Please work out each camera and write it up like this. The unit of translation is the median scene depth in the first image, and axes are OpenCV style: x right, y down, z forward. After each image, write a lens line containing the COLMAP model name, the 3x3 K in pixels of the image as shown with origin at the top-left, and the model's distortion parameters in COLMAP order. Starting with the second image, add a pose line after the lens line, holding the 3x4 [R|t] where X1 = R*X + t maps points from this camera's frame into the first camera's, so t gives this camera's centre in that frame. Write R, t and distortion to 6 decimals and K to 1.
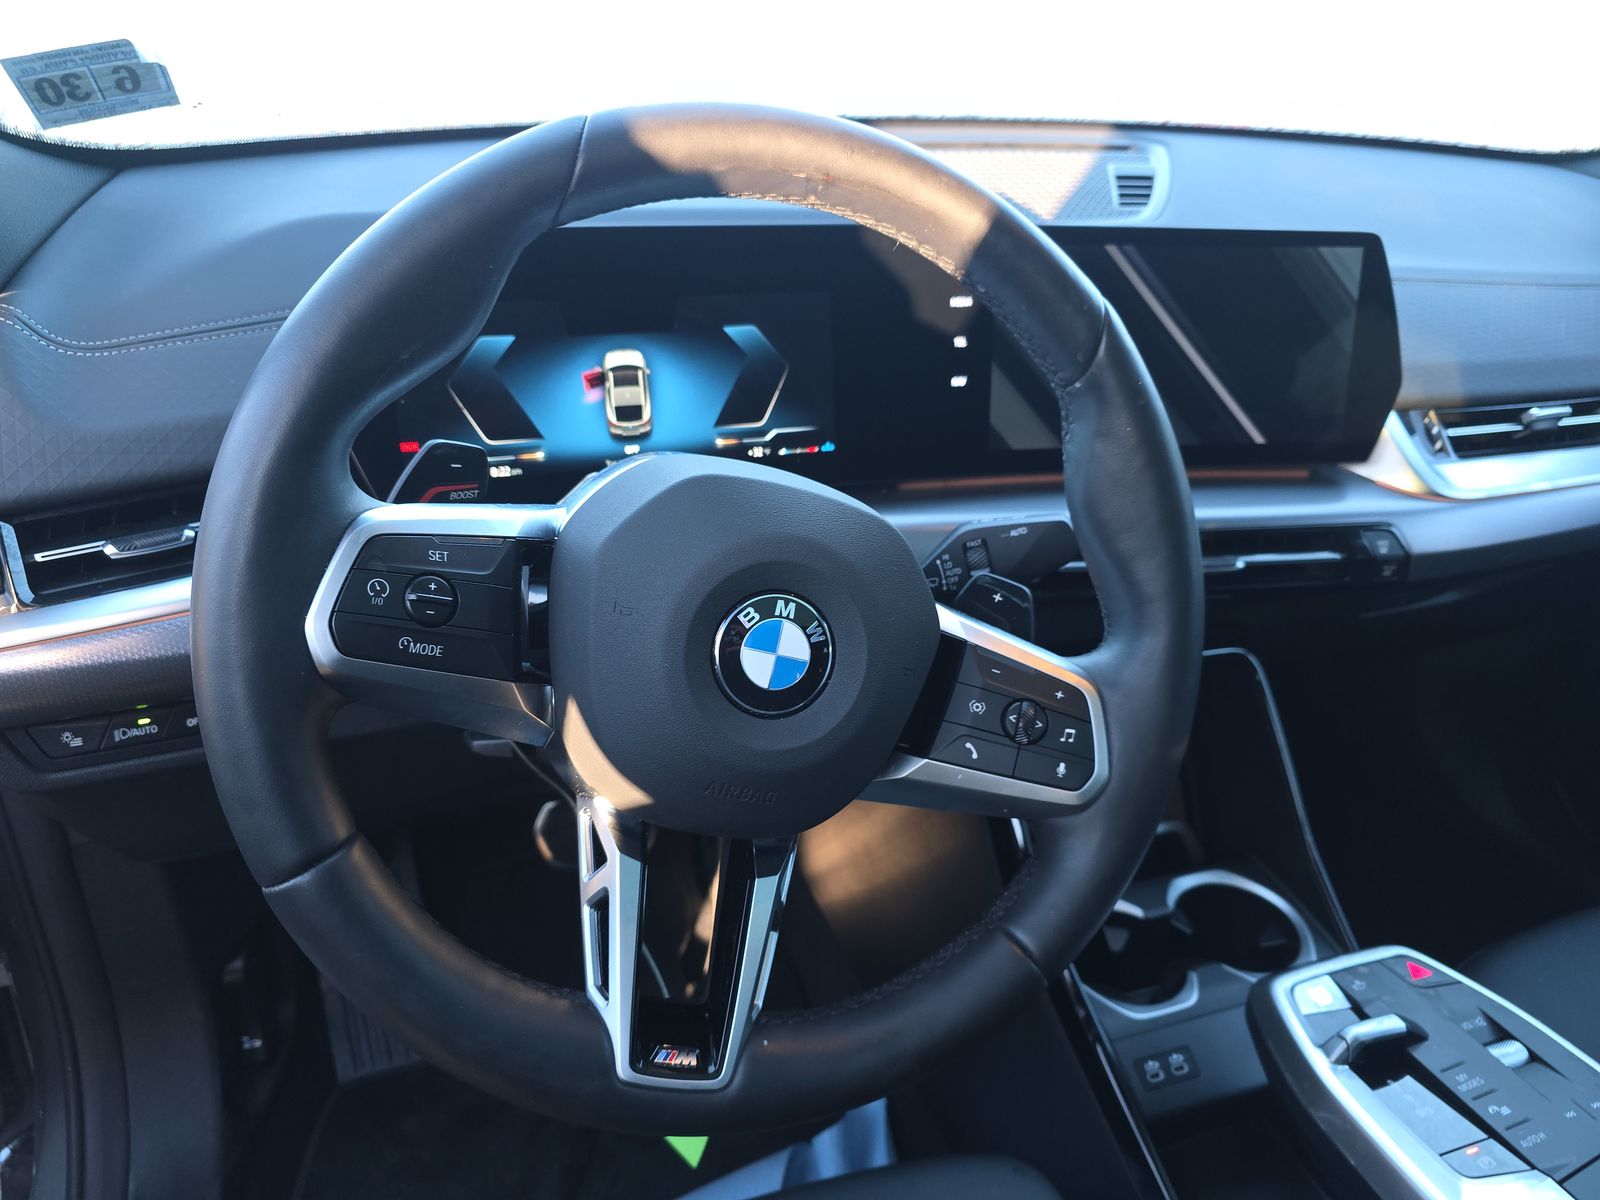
lens RADIAL K [[1134.3, 0, 801.0], [0, 1134.3, 647.5], [0, 0, 1]] dist [0.027773, -0.007492]
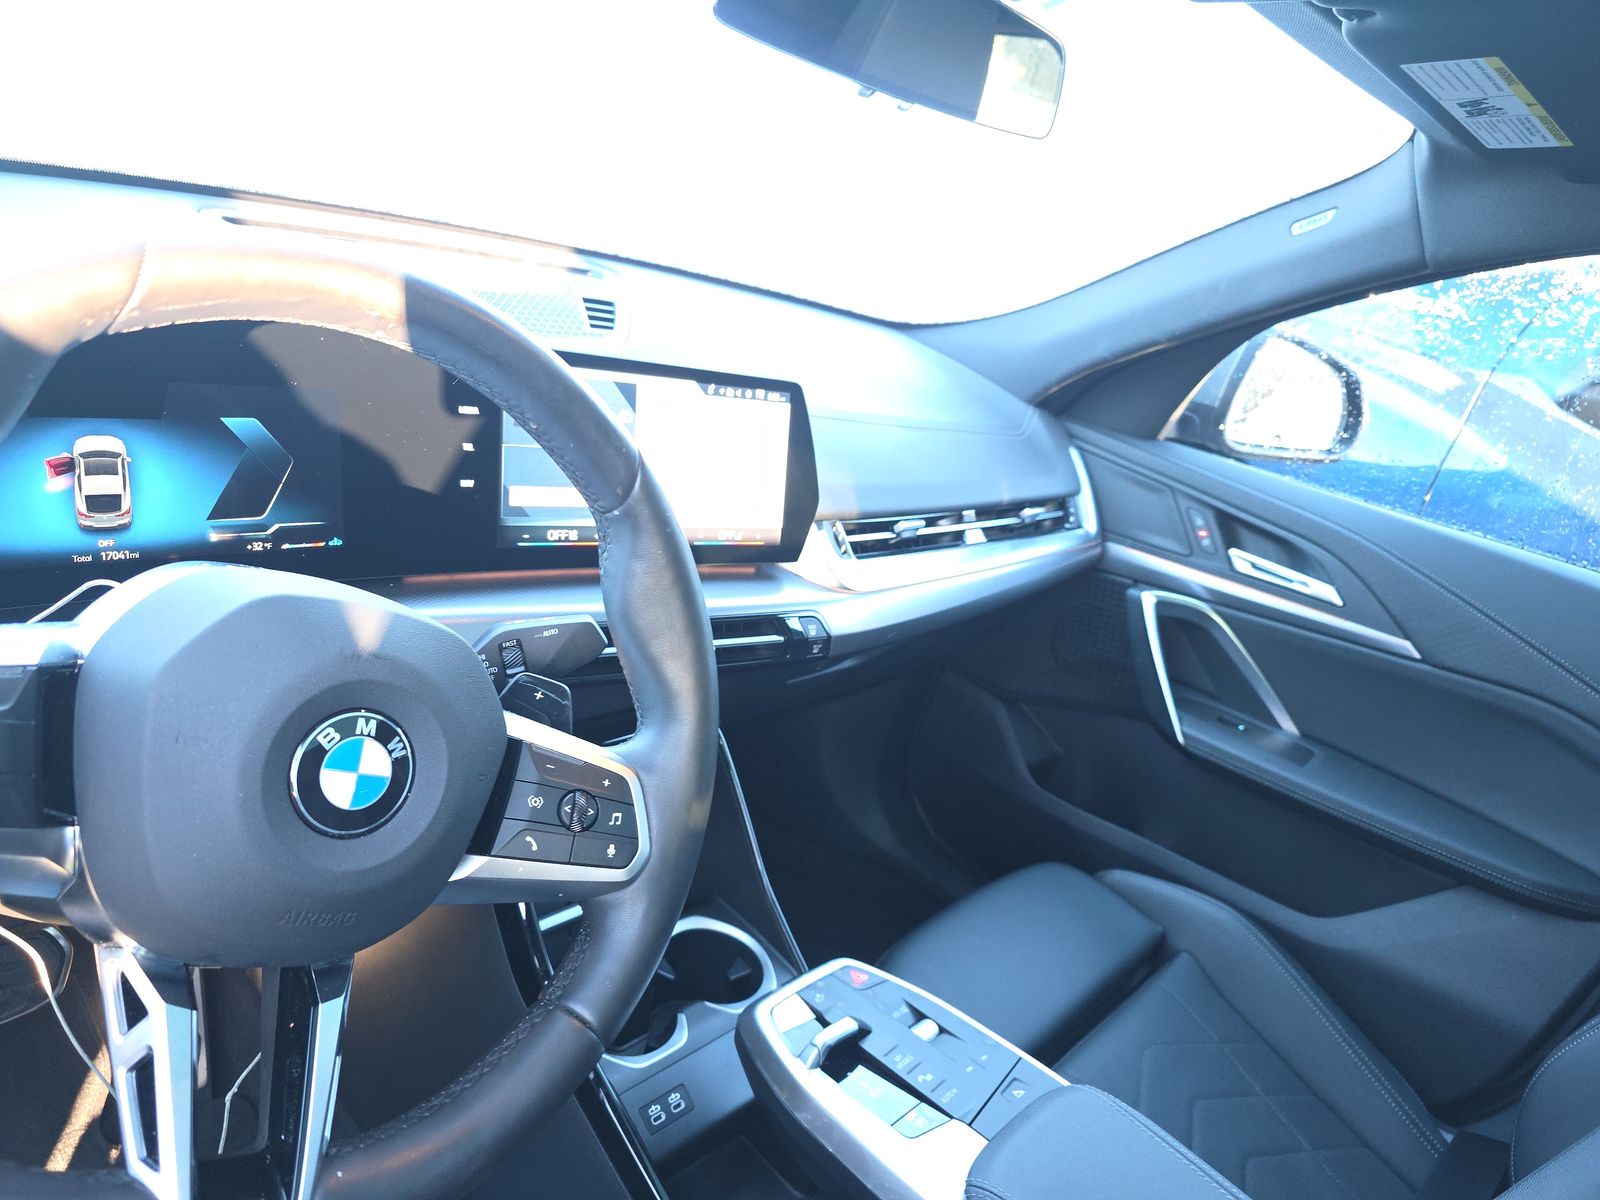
lens RADIAL K [[1176.9, 0, 801.4], [0, 1176.9, 585.4], [0, 0, 1]] dist [0.062799, -0.060207]
pose [[0.854879, -0.001908, 0.518823, -0.193518], [0.044531, 0.996573, -0.069710, -0.057463], [-0.516912, 0.082698, 0.852034, -0.101767]]
